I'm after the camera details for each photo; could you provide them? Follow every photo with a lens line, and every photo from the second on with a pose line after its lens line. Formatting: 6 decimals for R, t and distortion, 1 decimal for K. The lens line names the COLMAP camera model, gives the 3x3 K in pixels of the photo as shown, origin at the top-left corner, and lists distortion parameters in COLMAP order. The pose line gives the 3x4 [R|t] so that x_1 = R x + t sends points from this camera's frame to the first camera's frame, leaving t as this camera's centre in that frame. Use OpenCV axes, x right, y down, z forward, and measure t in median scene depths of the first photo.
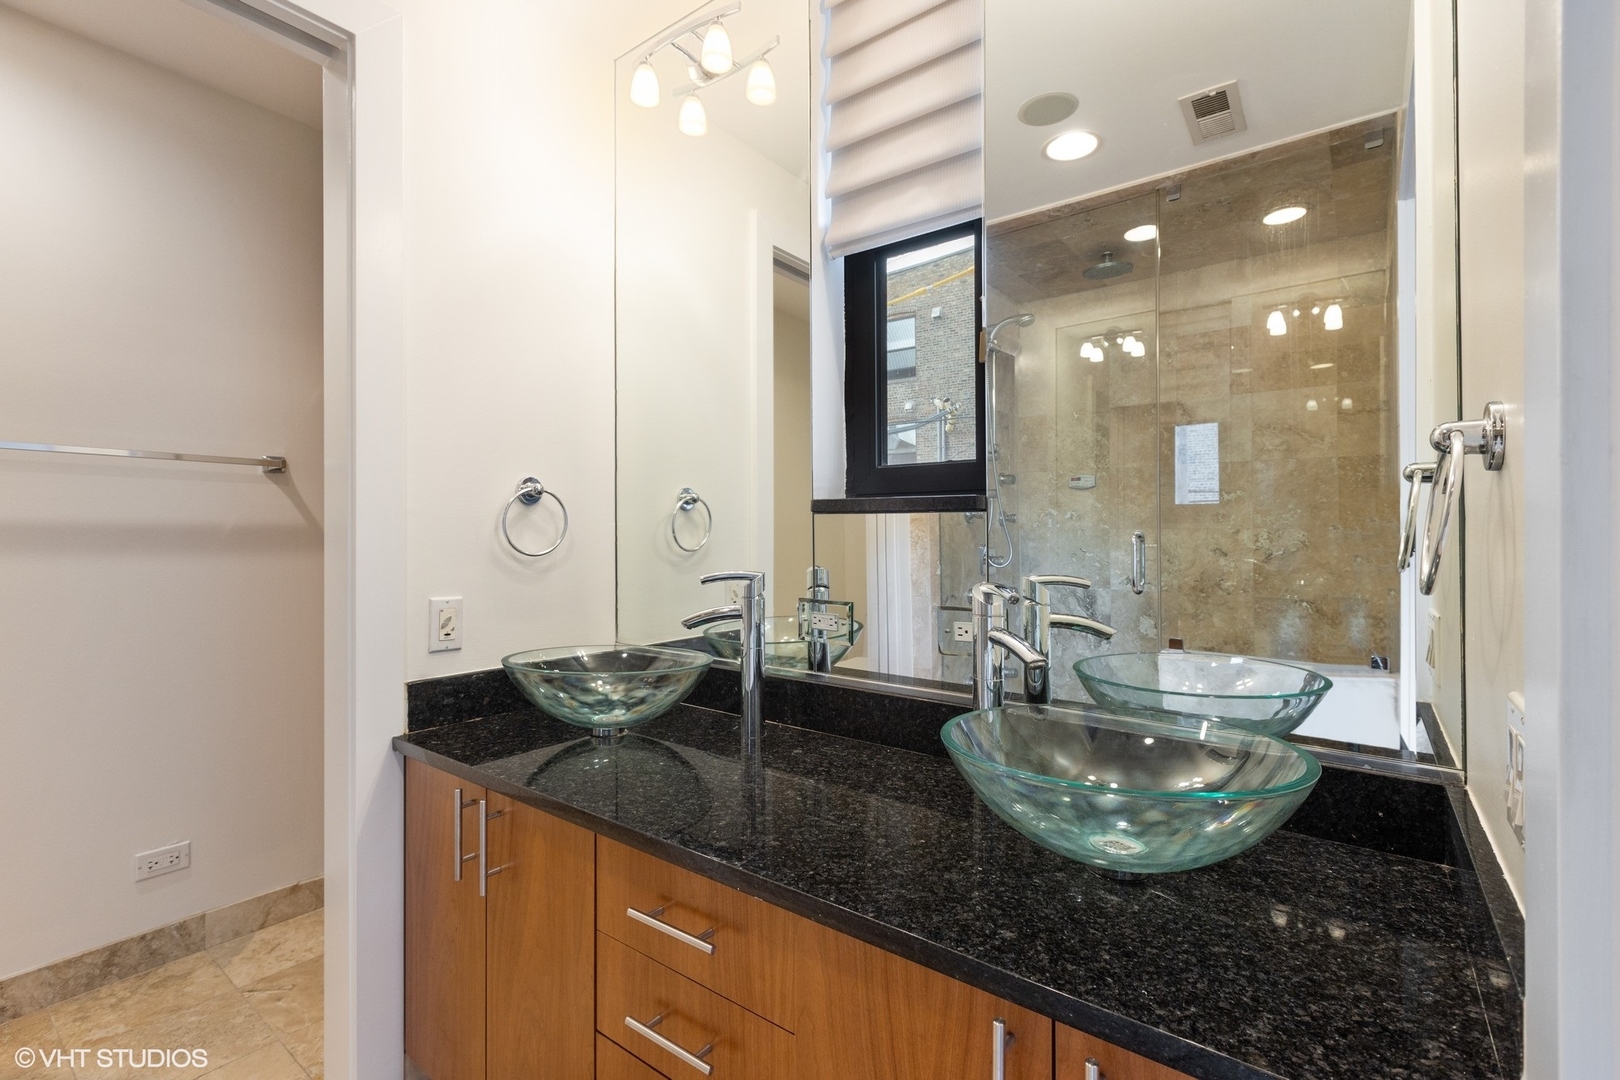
lens RADIAL K [[730.9, 0, 808.0], [0, 730.9, 537.6], [0, 0, 1]] dist [-0.000030, -0.000526]
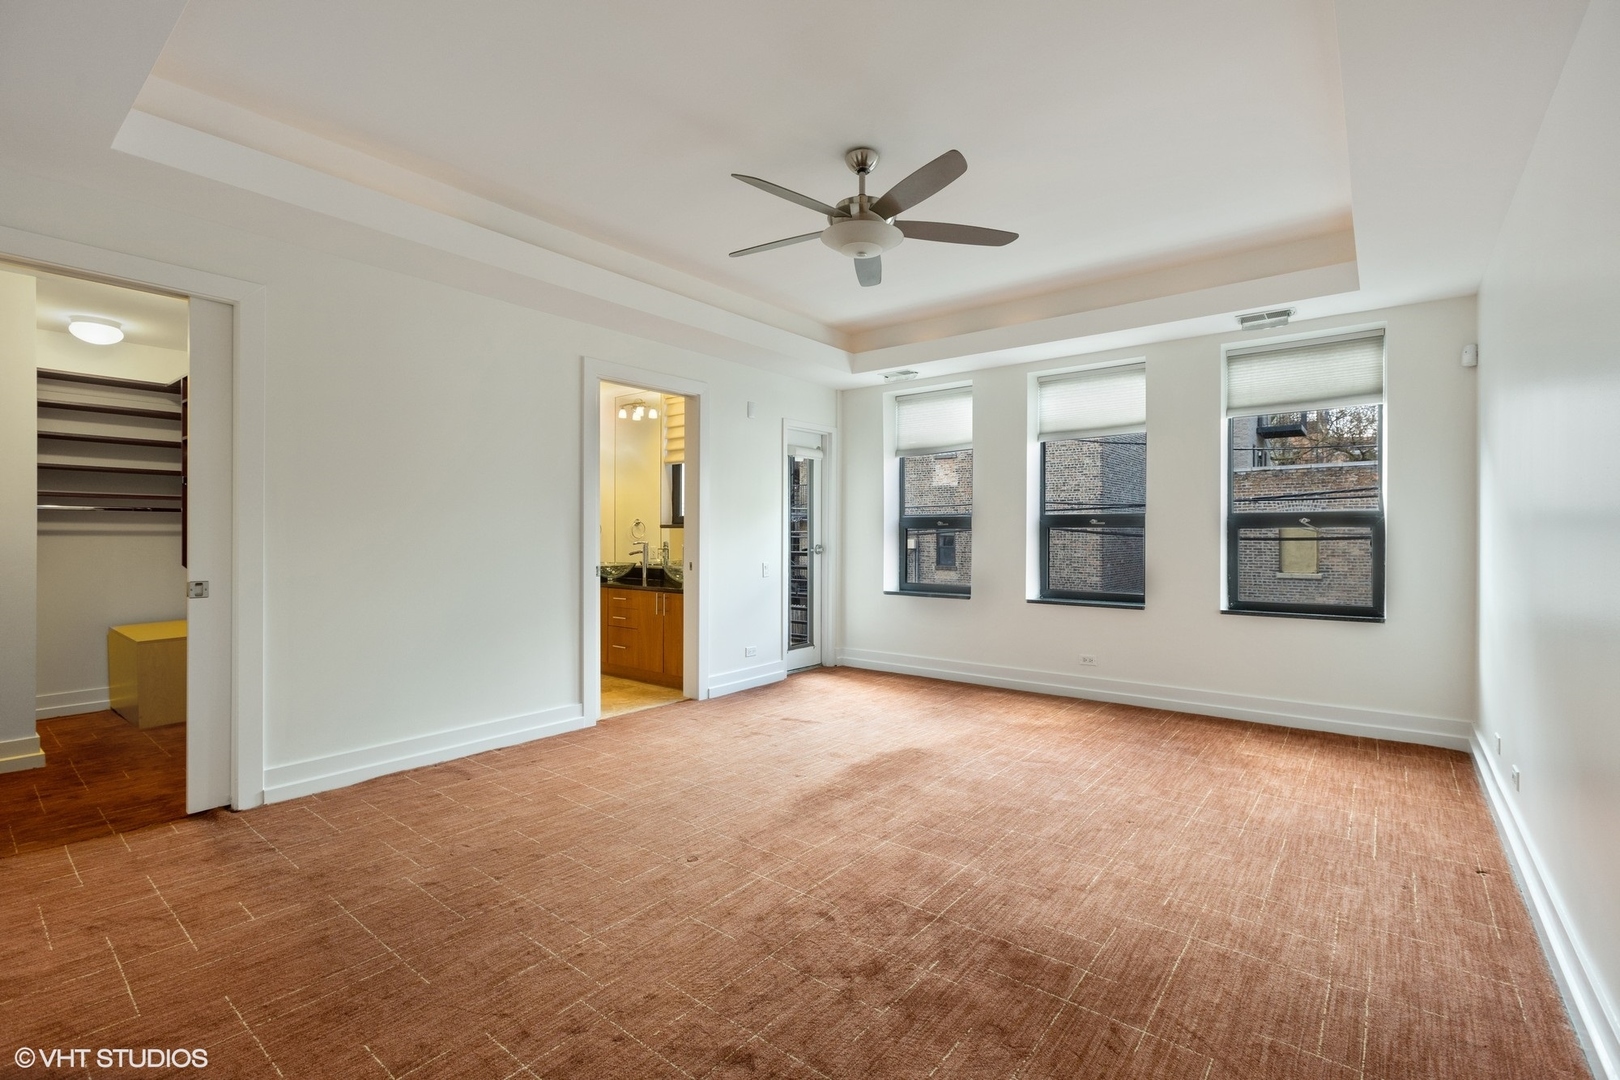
lens RADIAL K [[730.9, 0, 809.8], [0, 730.9, 535.7], [0, 0, 1]] dist [-0.000030, -0.000526]
pose [[0.999688, 0.007978, -0.023688, 0.922136], [-0.008028, 0.999966, -0.002051, 0.009879], [0.023671, 0.002240, 0.999717, -3.016348]]
